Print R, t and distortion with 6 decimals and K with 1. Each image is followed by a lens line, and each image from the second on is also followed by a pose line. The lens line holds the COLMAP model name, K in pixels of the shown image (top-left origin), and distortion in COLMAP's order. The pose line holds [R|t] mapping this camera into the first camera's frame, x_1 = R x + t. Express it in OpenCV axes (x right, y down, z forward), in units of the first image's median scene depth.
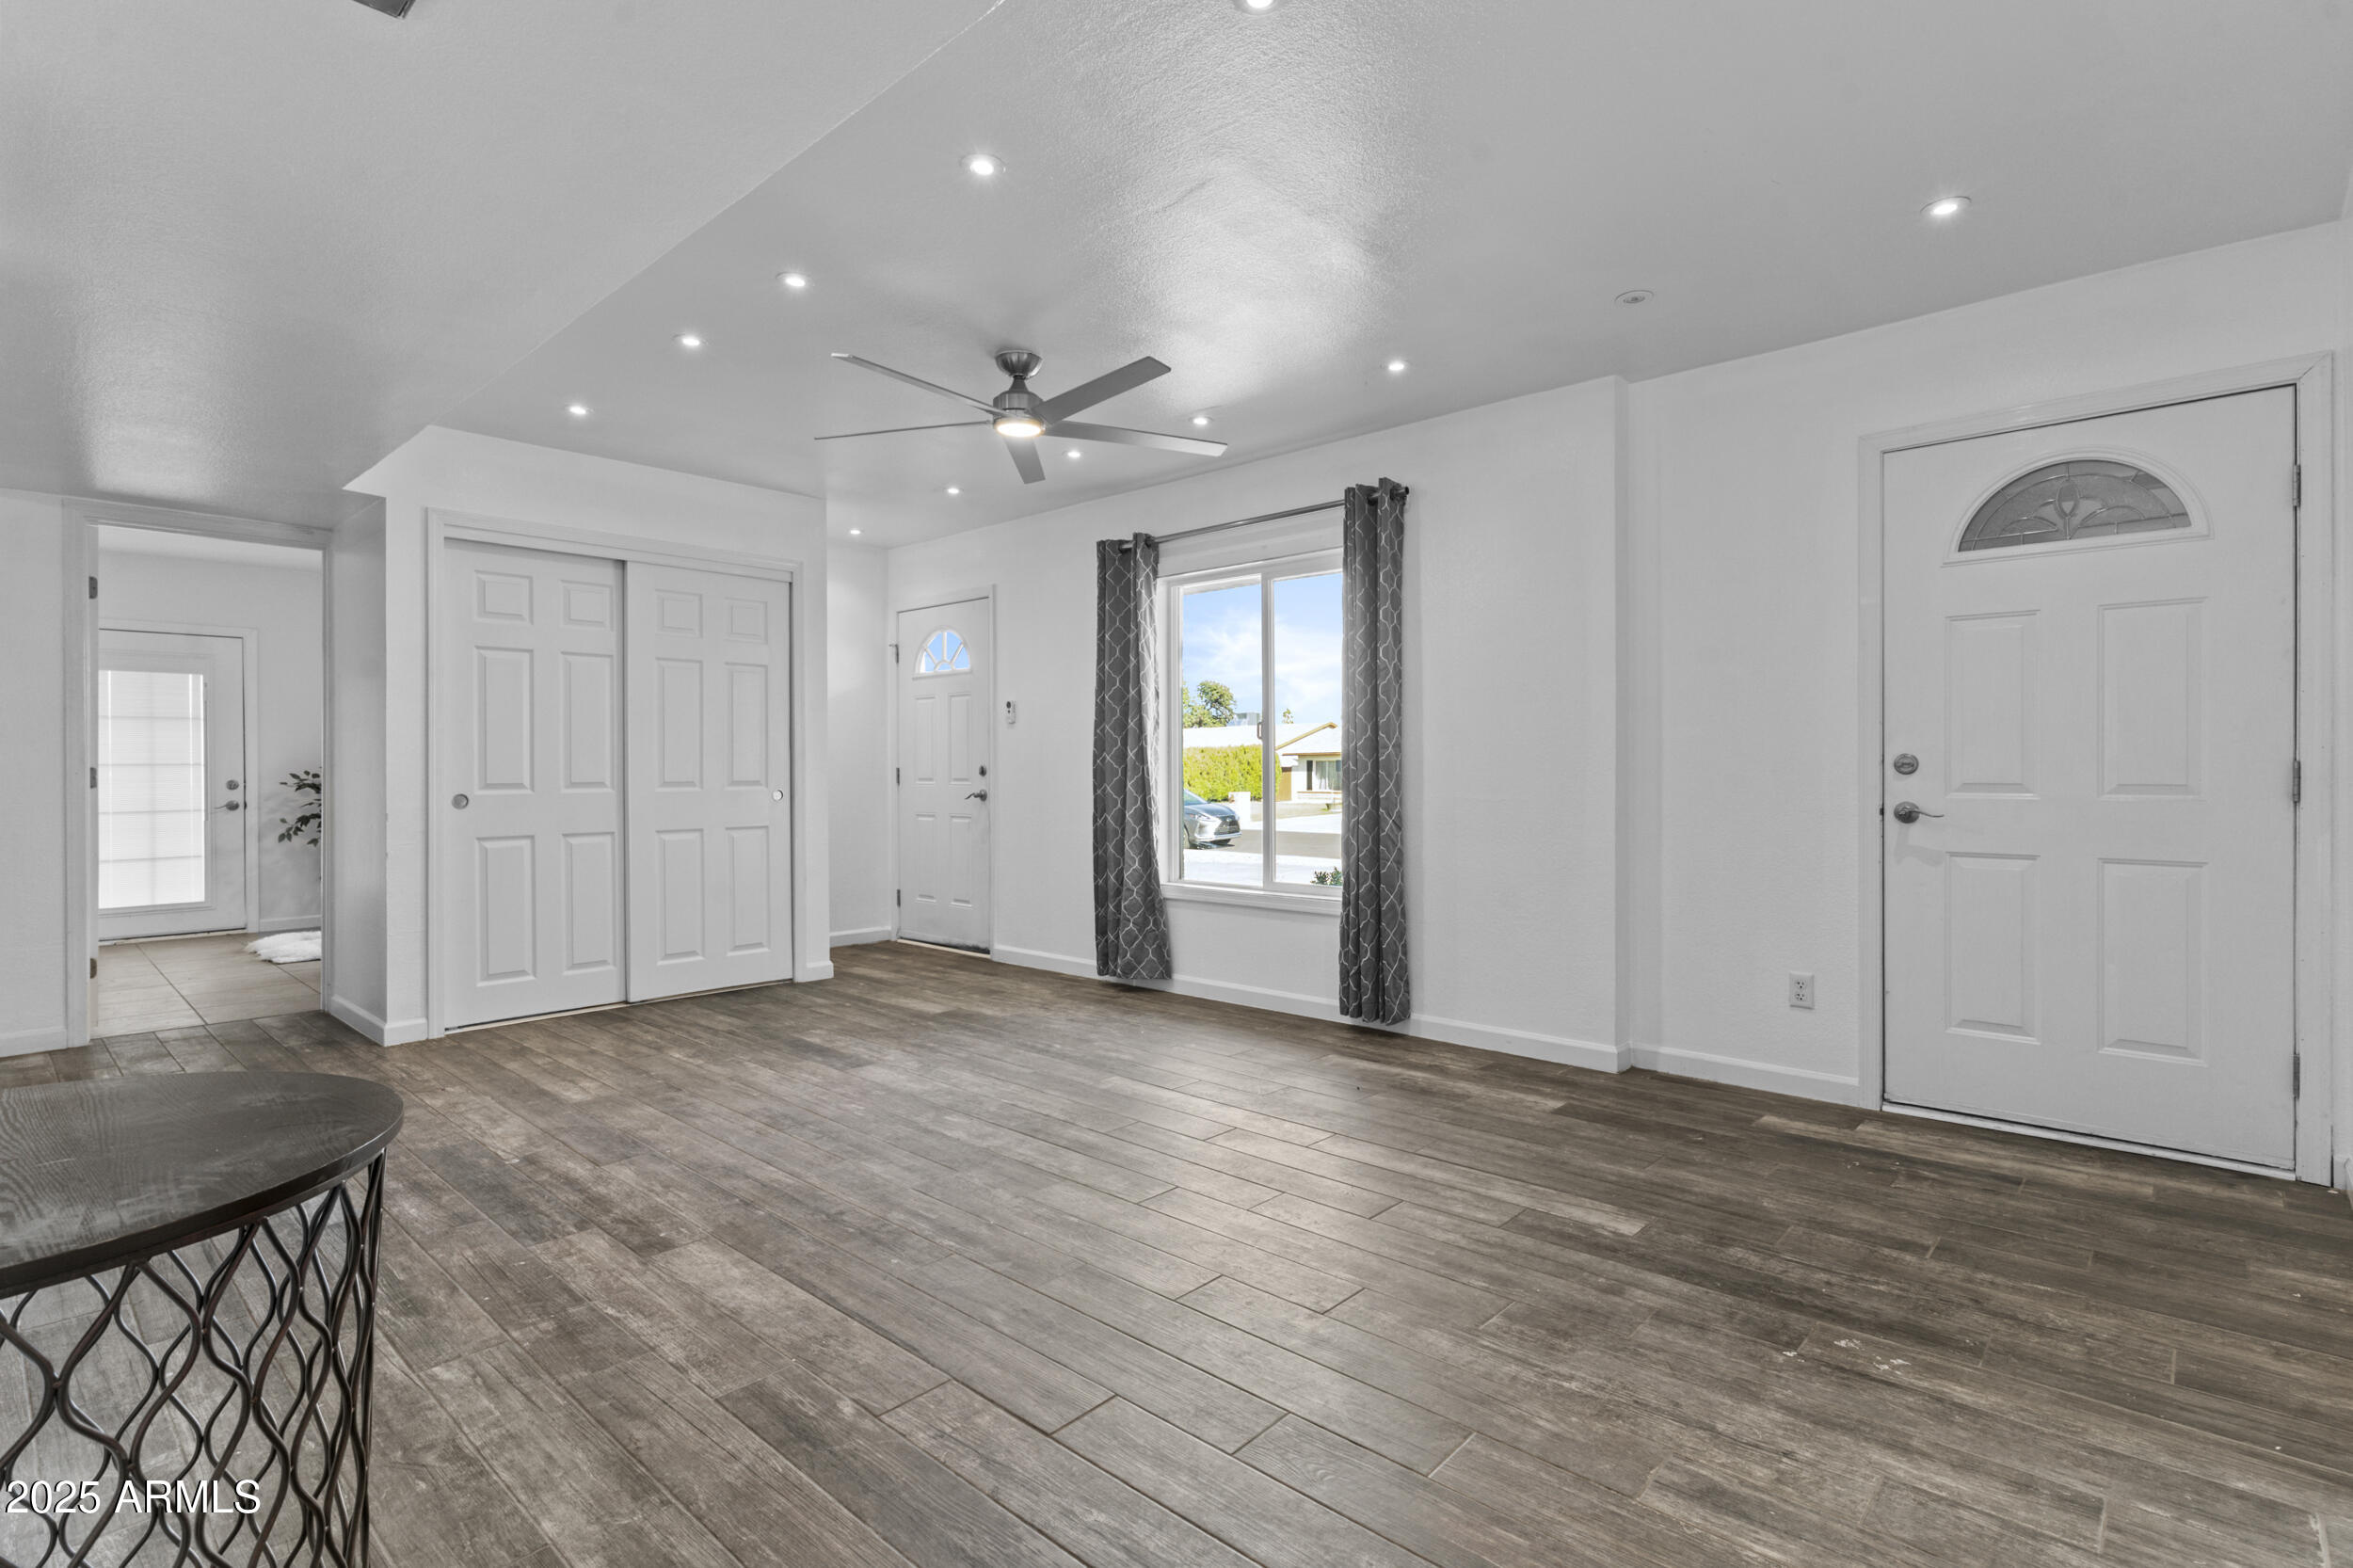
lens RADIAL K [[1125.2, 0, 1176.5], [0, 1125.2, 784.0], [0, 0, 1]] dist [0.002887, 0.000362]
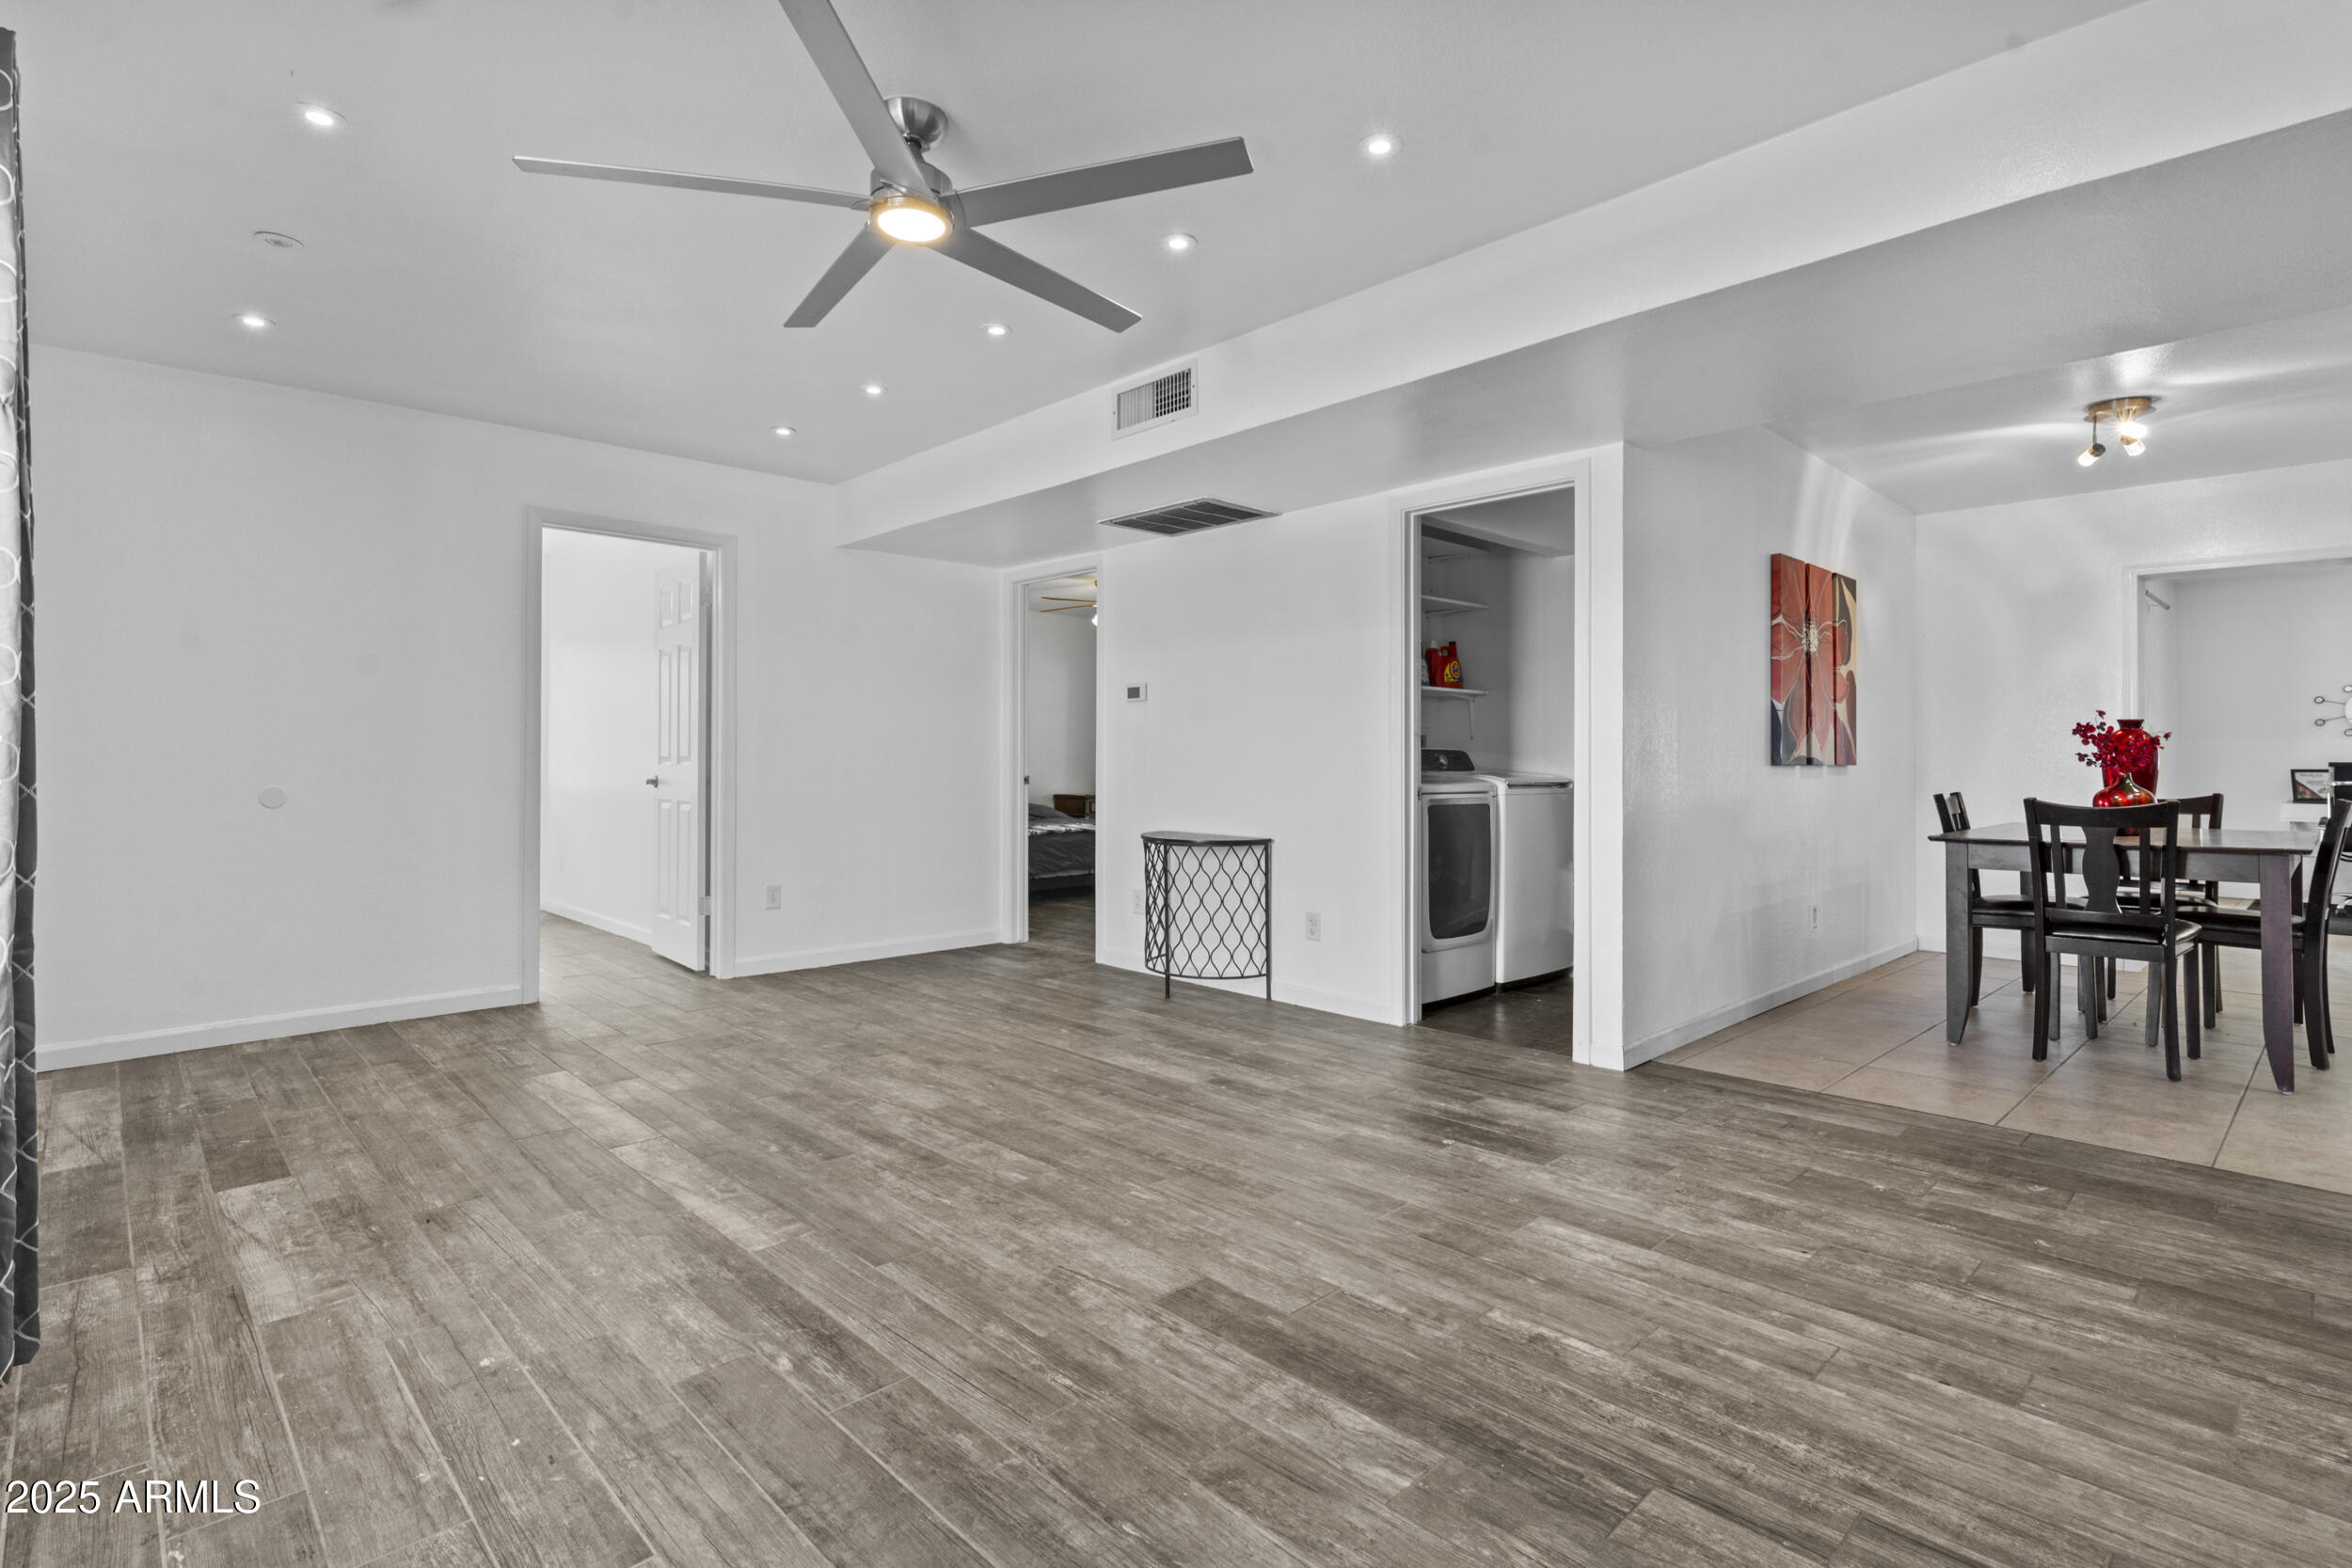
lens RADIAL K [[1124.6, 0, 1176.0], [0, 1124.6, 784.0], [0, 0, 1]] dist [0.002887, 0.000362]
pose [[-0.998084, 0.000424, 0.061867, -0.355524], [0.002565, 0.999400, 0.034529, -0.018288], [-0.061815, 0.034622, -0.997487, 1.751277]]
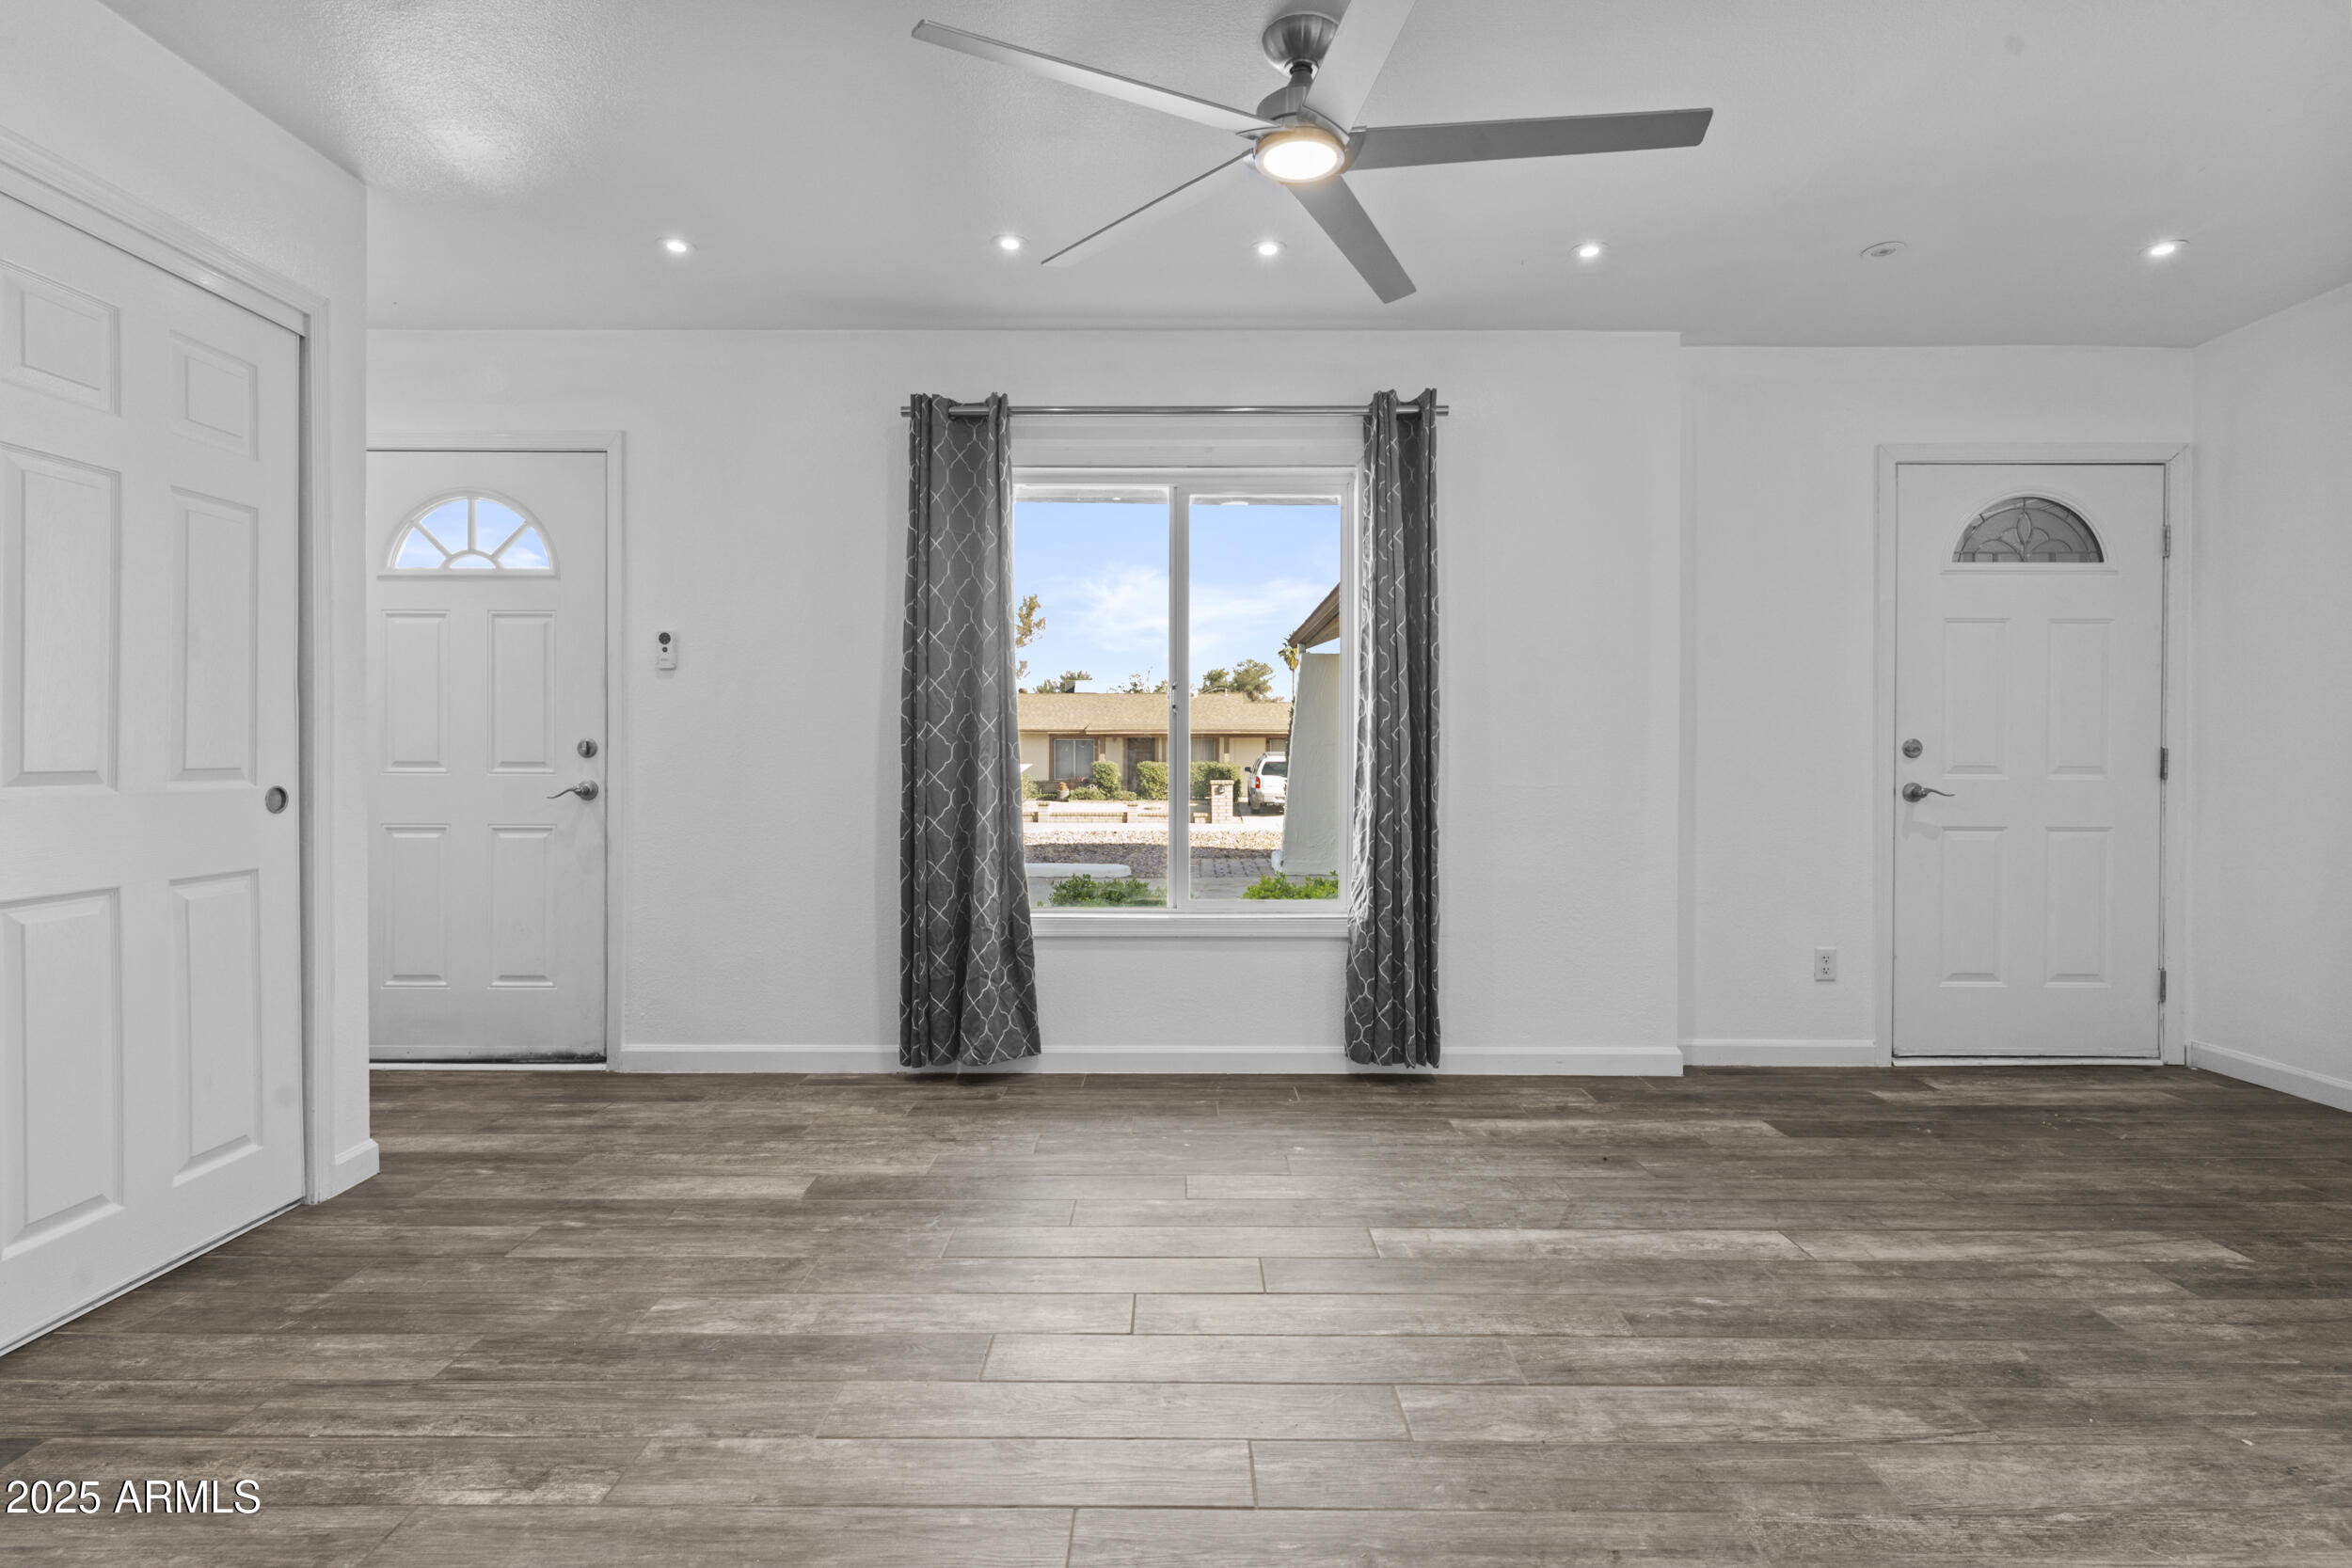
lens RADIAL K [[1128.8, 0, 1180.6], [0, 1128.8, 762.0], [0, 0, 1]] dist [0.004047, -0.000002]
pose [[0.735216, -0.000589, 0.677833, -0.622782], [0.003907, 0.999987, -0.003368, -0.003358], [-0.677822, 0.005124, 0.735208, 0.661512]]
